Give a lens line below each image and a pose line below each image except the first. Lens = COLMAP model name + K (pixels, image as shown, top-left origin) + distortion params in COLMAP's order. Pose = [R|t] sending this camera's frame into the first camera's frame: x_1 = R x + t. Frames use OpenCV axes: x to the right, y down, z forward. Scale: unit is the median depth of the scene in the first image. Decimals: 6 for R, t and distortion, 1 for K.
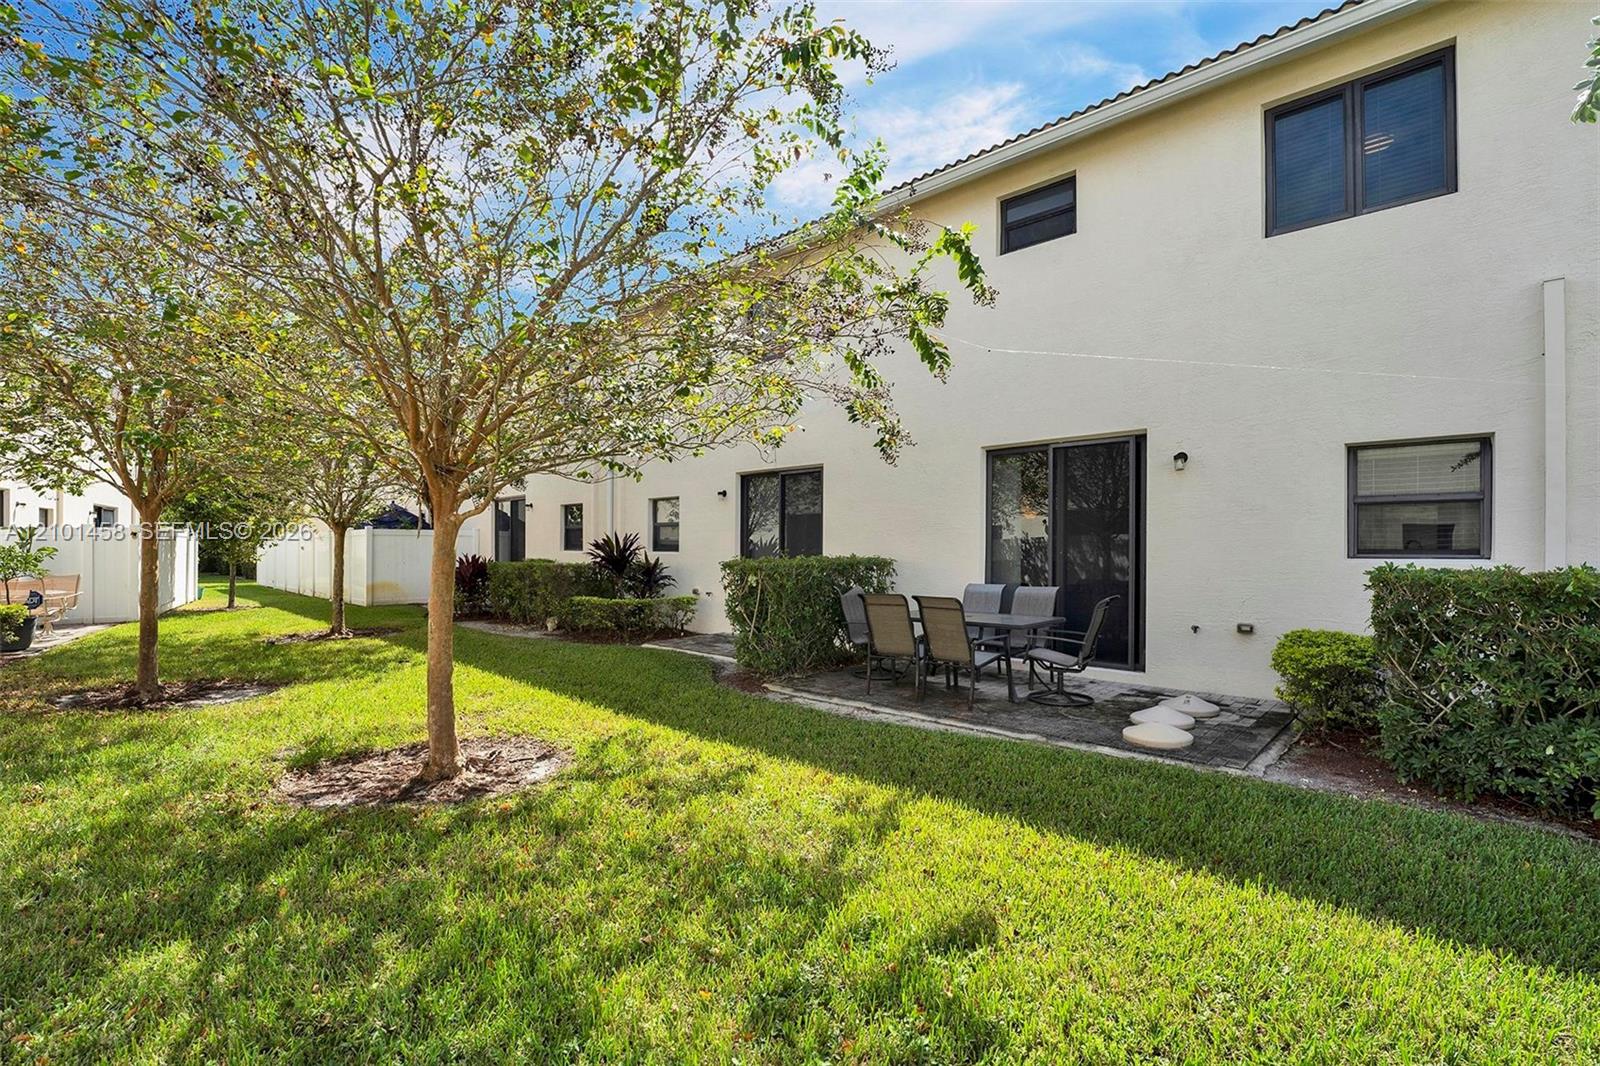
lens RADIAL K [[644.6, 0, 800.0], [0, 644.6, 533.0], [0, 0, 1]] dist [0.000613, 0.000123]
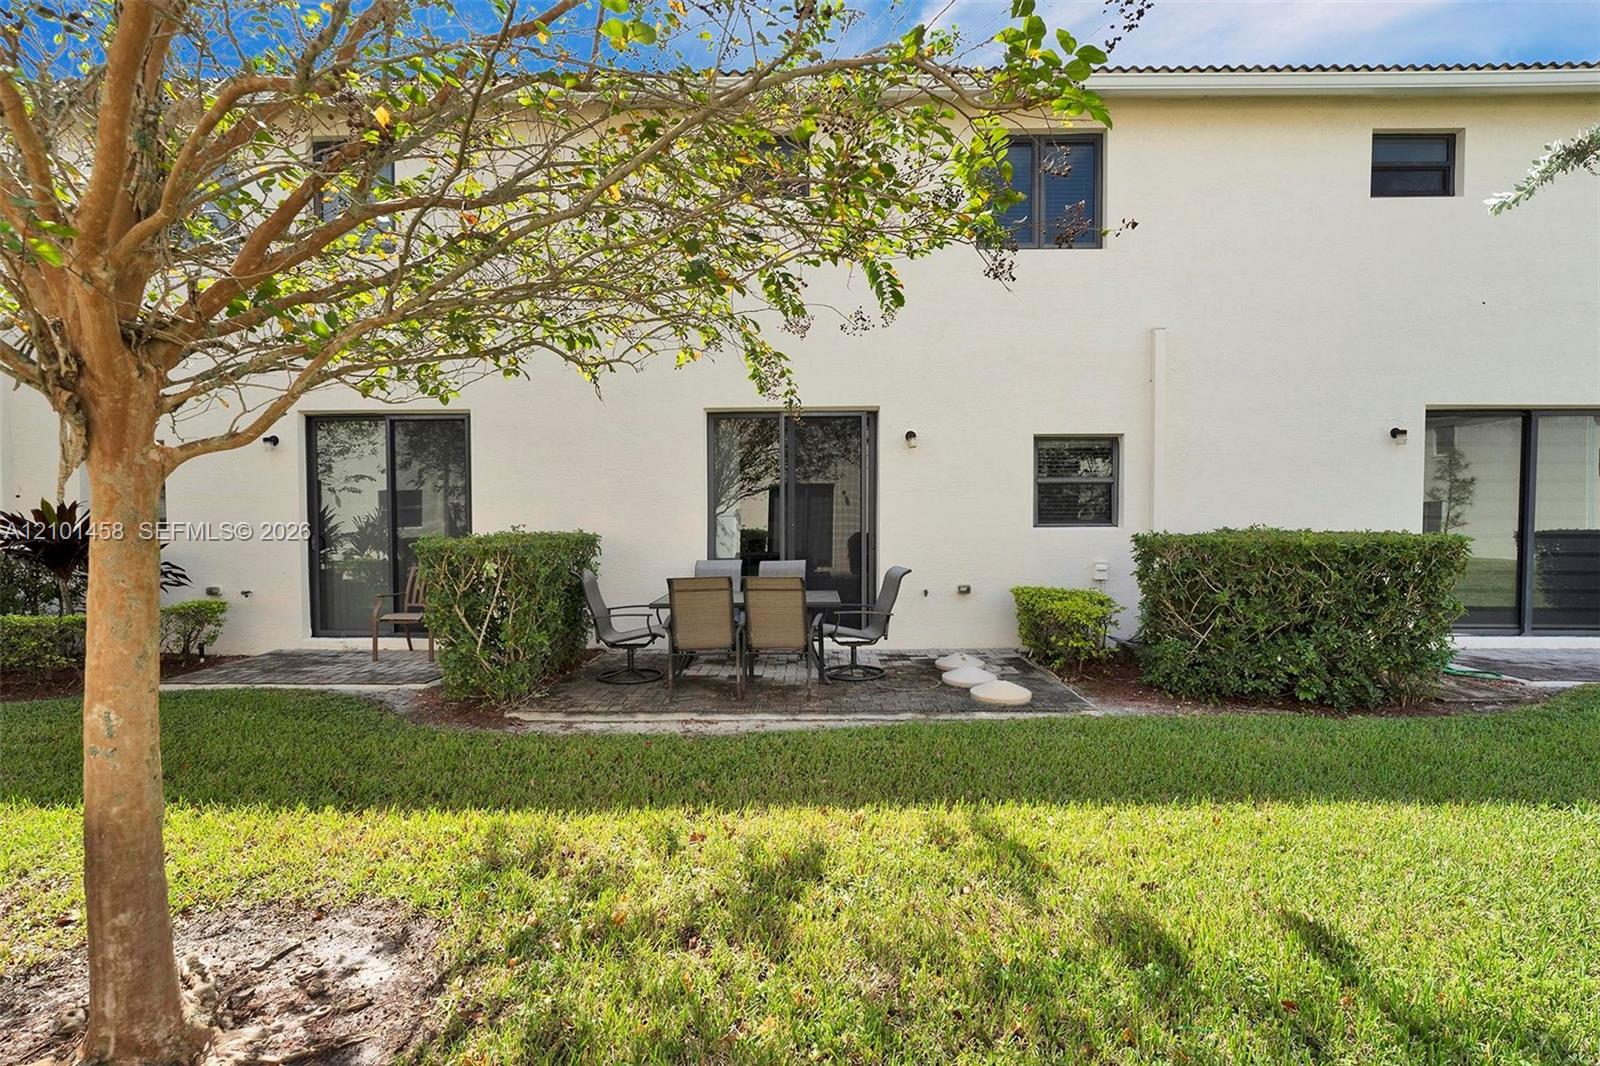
lens RADIAL K [[685.0, 0, 800.1], [0, 685.0, 539.6], [0, 0, 1]] dist [0.011207, 0.000293]
pose [[0.774090, -0.022612, 0.632672, -0.375519], [-0.009598, 0.998828, 0.047442, 0.004893], [-0.633003, -0.042797, 0.772965, 0.294179]]
